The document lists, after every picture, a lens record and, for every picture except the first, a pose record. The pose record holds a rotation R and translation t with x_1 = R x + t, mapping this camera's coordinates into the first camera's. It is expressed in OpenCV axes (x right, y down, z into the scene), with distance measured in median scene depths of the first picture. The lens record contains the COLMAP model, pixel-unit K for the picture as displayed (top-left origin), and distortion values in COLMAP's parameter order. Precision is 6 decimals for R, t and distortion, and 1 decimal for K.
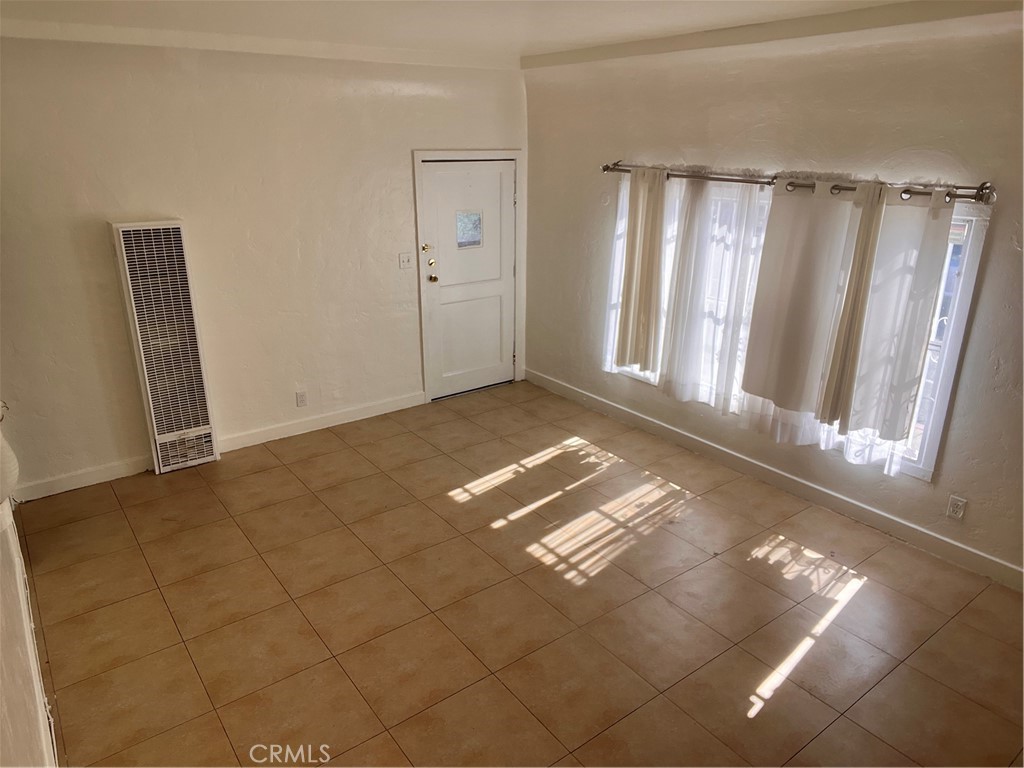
lens RADIAL K [[692.3, 0, 511.0], [0, 692.3, 378.2], [0, 0, 1]] dist [0.067482, -0.074988]
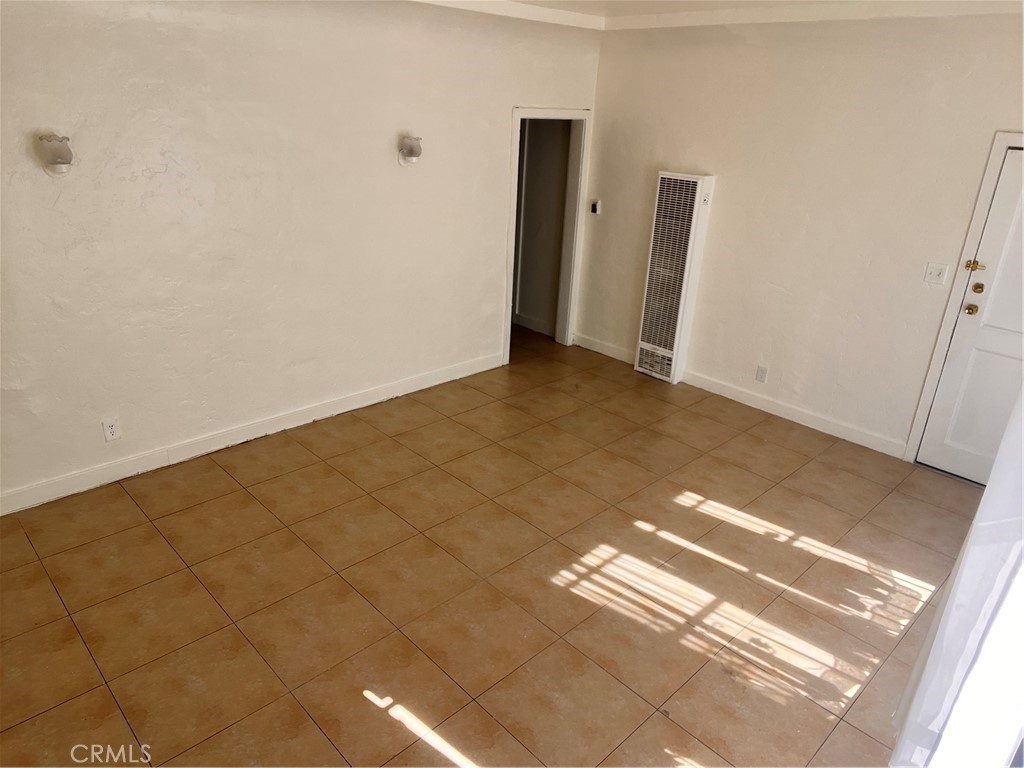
lens RADIAL K [[692.3, 0, 511.0], [0, 692.3, 378.2], [0, 0, 1]] dist [0.067482, -0.074988]
pose [[0.121014, 0.374247, -0.919399, 0.700789], [-0.361086, 0.879351, 0.310418, -0.176923], [0.924647, 0.294417, 0.241549, 0.526951]]
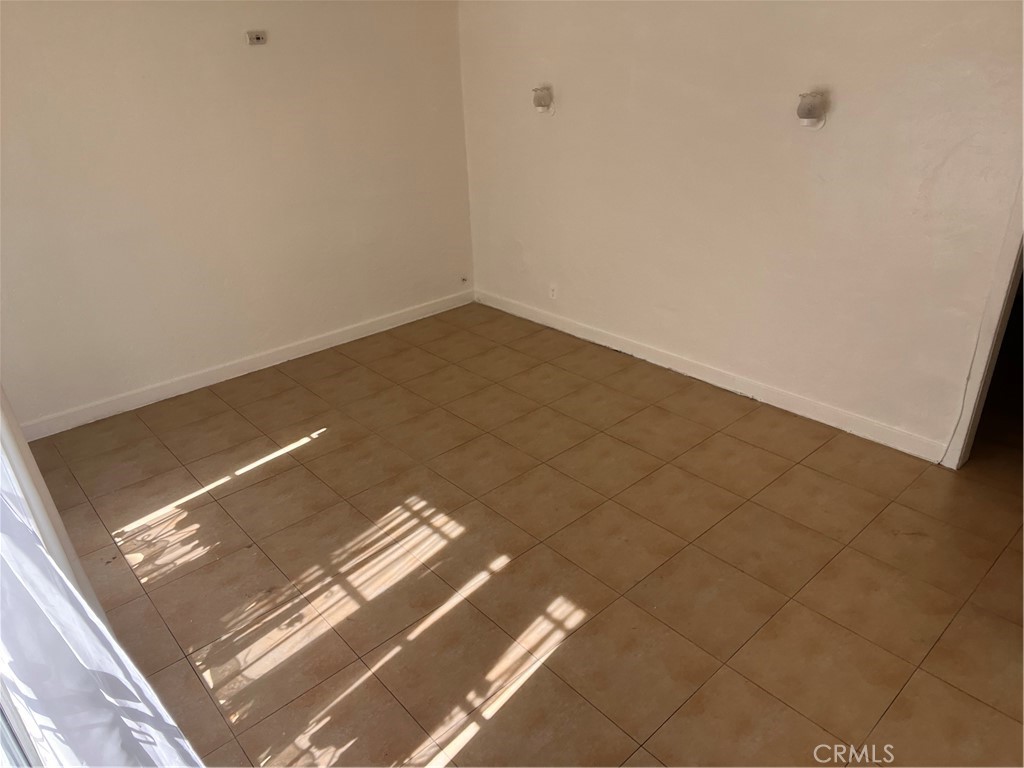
lens RADIAL K [[692.3, 0, 511.0], [0, 692.3, 378.2], [0, 0, 1]] dist [0.067482, -0.074988]
pose [[-0.995922, 0.063600, -0.063990, 0.006312], [0.001110, 0.717846, 0.696201, -0.458483], [0.090213, 0.693291, -0.714989, 1.345023]]
